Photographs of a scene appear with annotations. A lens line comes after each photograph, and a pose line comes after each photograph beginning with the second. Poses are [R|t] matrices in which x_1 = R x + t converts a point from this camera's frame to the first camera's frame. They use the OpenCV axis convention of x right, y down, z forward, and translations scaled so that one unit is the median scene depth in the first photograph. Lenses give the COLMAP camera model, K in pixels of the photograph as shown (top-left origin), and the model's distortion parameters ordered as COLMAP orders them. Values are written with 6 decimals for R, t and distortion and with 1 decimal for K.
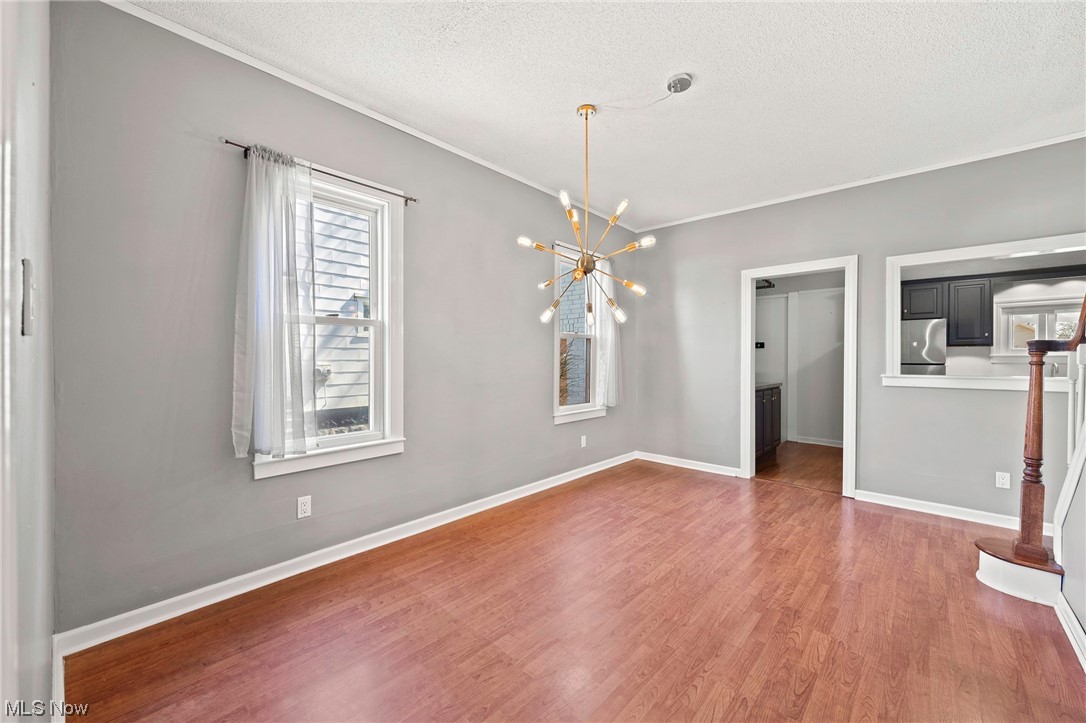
lens RADIAL K [[423.2, 0, 548.6], [0, 423.2, 355.2], [0, 0, 1]] dist [-0.000076, 0.000131]
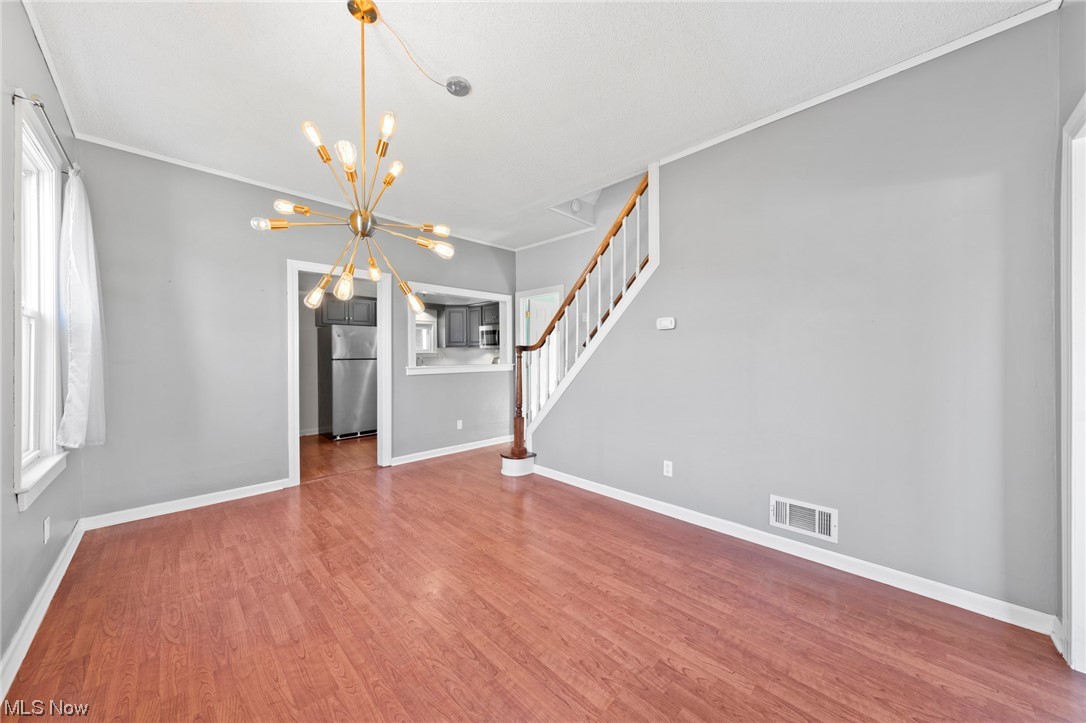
lens RADIAL K [[372.9, 0, 550.6], [0, 372.9, 354.7], [0, 0, 1]] dist [-0.001400, -0.000142]
pose [[0.039953, -0.004605, 0.999191, -0.506285], [-0.003103, 0.999984, 0.004733, 0.000584], [-0.999197, -0.003290, 0.039938, 0.656091]]
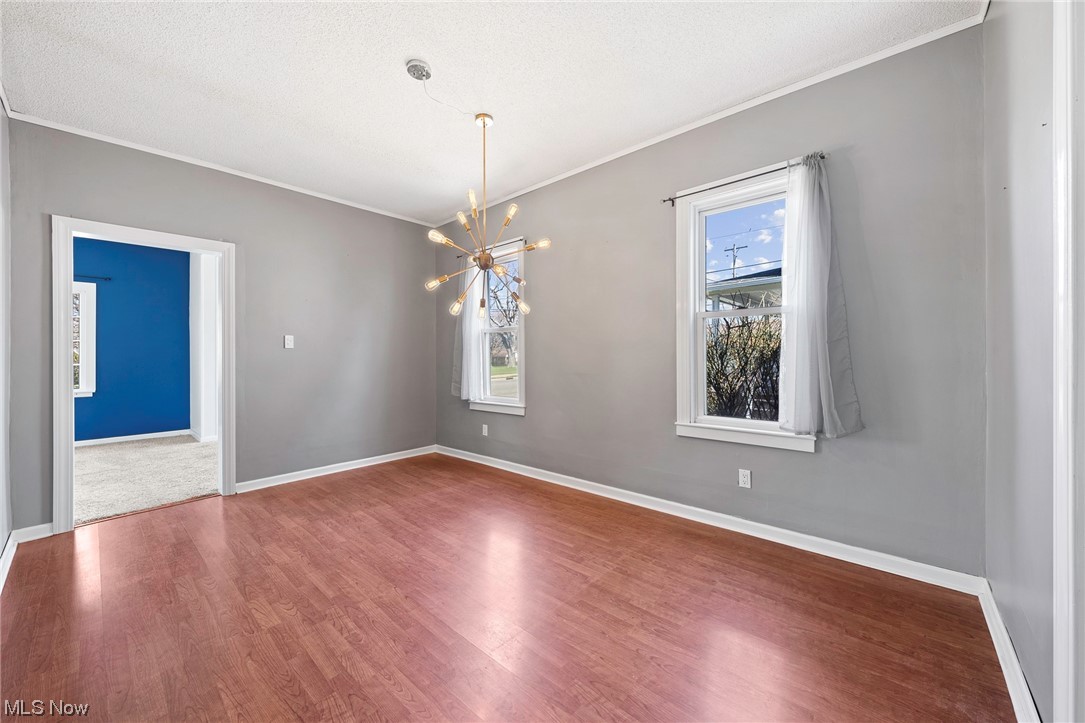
lens RADIAL K [[407.3, 0, 546.1], [0, 407.3, 355.7], [0, 0, 1]] dist [0.000550, 0.000158]
pose [[0.000514, -0.002248, -0.999997, 1.097504], [0.014266, 0.999896, -0.002240, 0.030034], [0.999898, -0.014264, 0.000546, 1.131523]]
